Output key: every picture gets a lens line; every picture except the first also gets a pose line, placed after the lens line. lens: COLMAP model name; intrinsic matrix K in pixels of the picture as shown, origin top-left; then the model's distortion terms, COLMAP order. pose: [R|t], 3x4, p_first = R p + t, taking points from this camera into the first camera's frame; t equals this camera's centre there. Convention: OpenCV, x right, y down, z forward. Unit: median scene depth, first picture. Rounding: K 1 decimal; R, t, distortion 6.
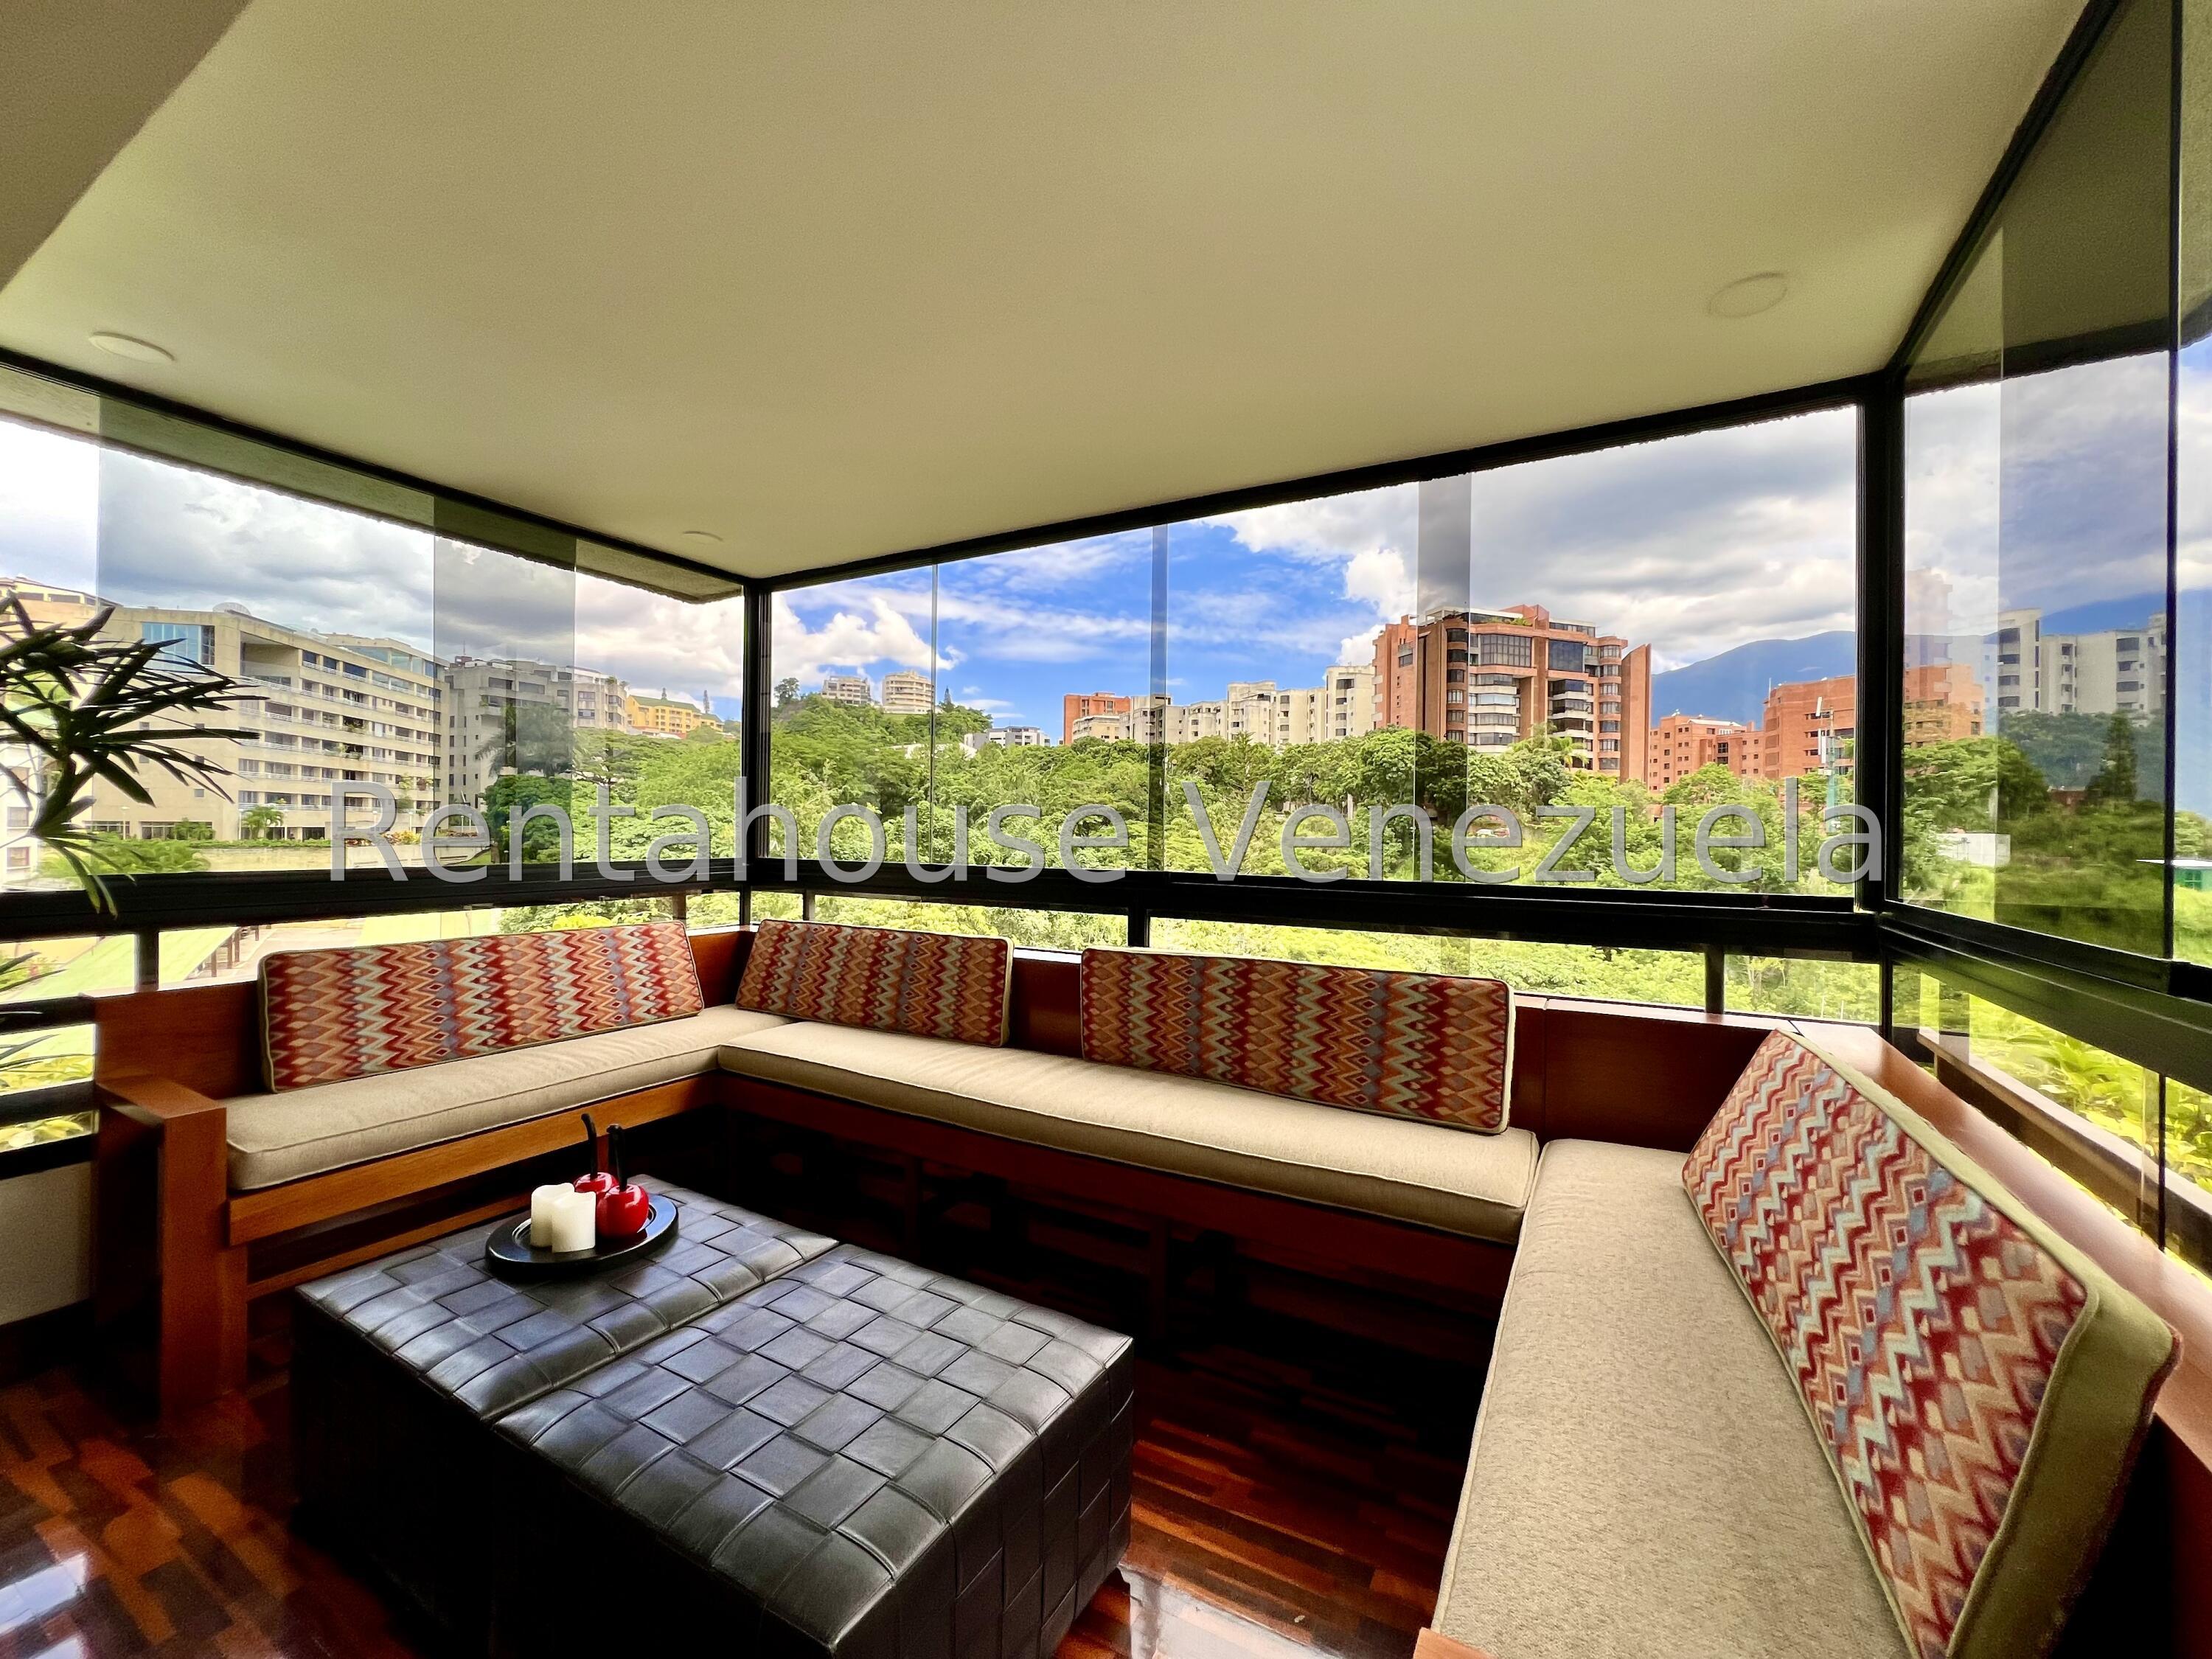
lens RADIAL K [[890.1, 0, 1104.8], [0, 890.1, 831.5], [0, 0, 1]] dist [-0.003468, 0.000407]
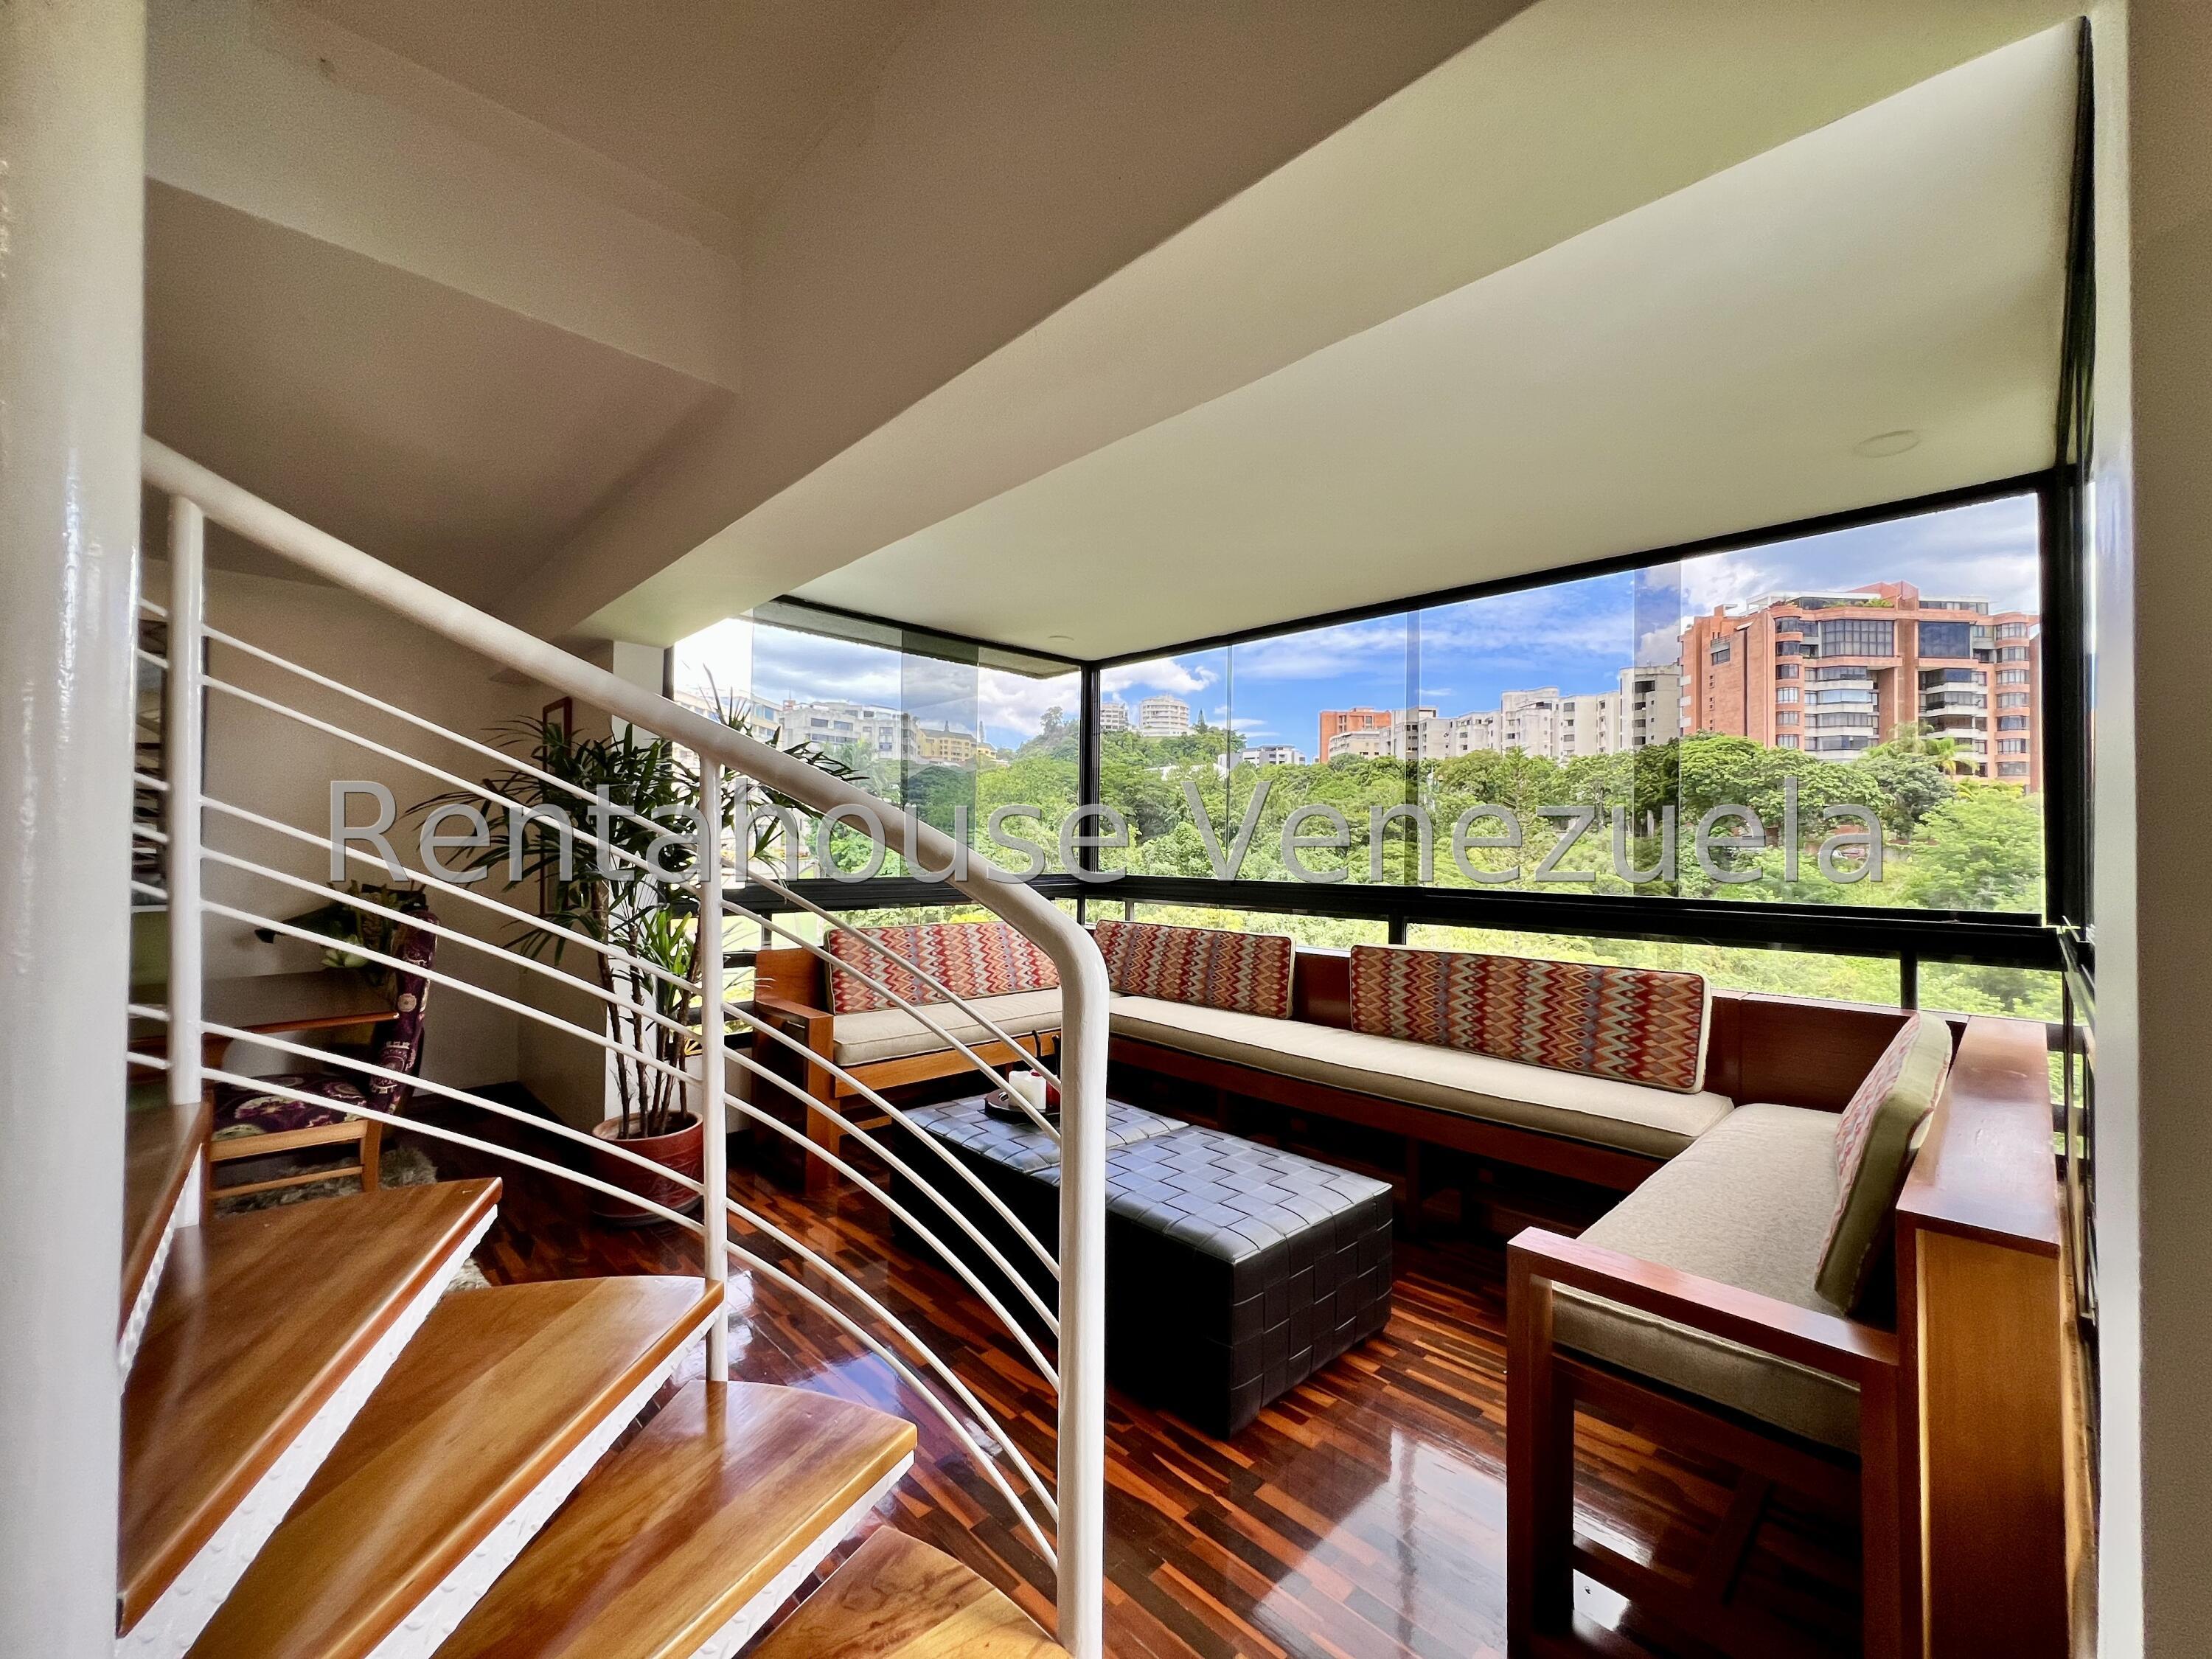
lens RADIAL K [[893.8, 0, 1106.0], [0, 893.8, 829.5], [0, 0, 1]] dist [-0.000077, 0.000247]
pose [[0.960816, -0.005134, -0.277141, -0.005594], [-0.001657, 0.999704, -0.024265, -0.003534], [0.277183, 0.023774, 0.960523, -0.285259]]
